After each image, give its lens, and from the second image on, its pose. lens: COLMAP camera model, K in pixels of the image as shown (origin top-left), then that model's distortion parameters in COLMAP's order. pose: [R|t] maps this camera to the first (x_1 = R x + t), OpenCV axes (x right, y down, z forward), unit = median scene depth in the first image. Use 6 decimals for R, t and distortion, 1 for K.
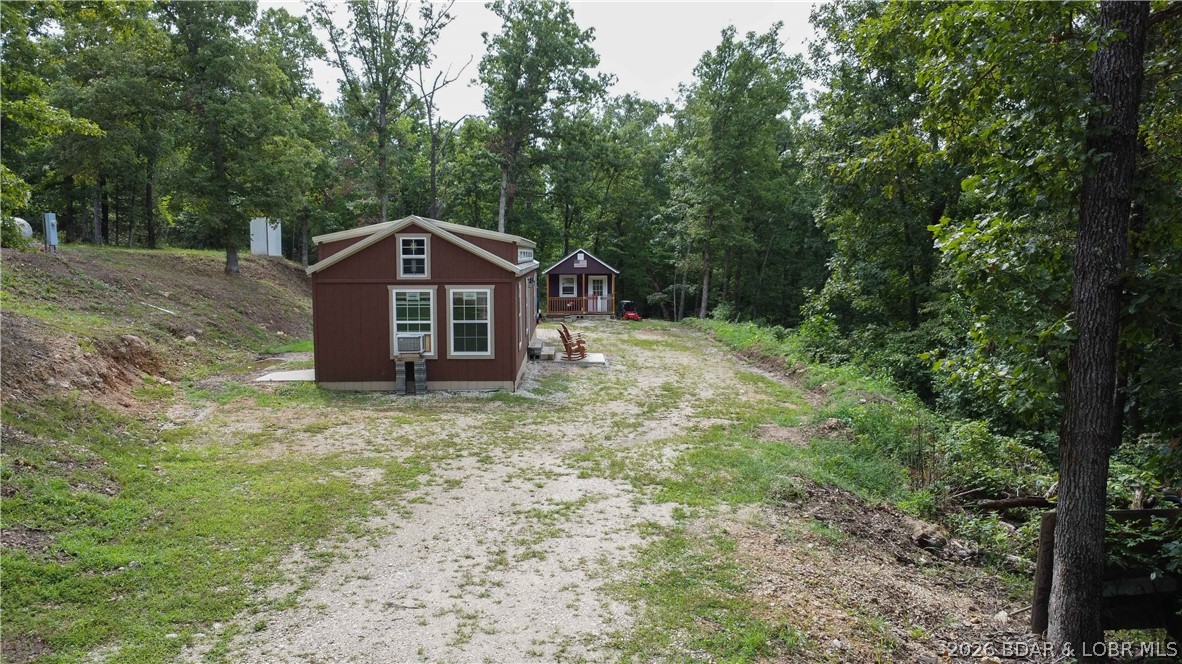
lens RADIAL K [[859.3, 0, 588.1], [0, 859.3, 327.5], [0, 0, 1]] dist [-0.020119, -0.025617]
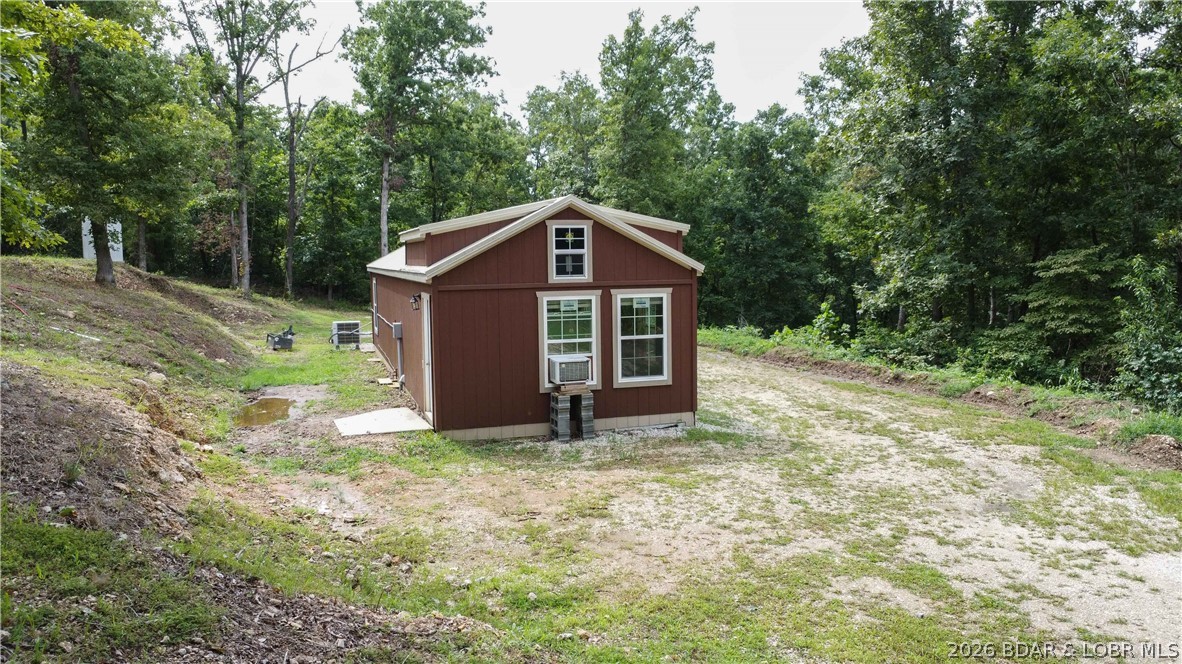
lens RADIAL K [[859.3, 0, 588.1], [0, 859.3, 327.5], [0, 0, 1]] dist [-0.020119, -0.025617]
pose [[0.960499, -0.036774, 0.275844, -0.392151], [0.037660, 0.999288, 0.002087, -0.018517], [-0.275724, 0.008384, 0.961200, 0.288999]]
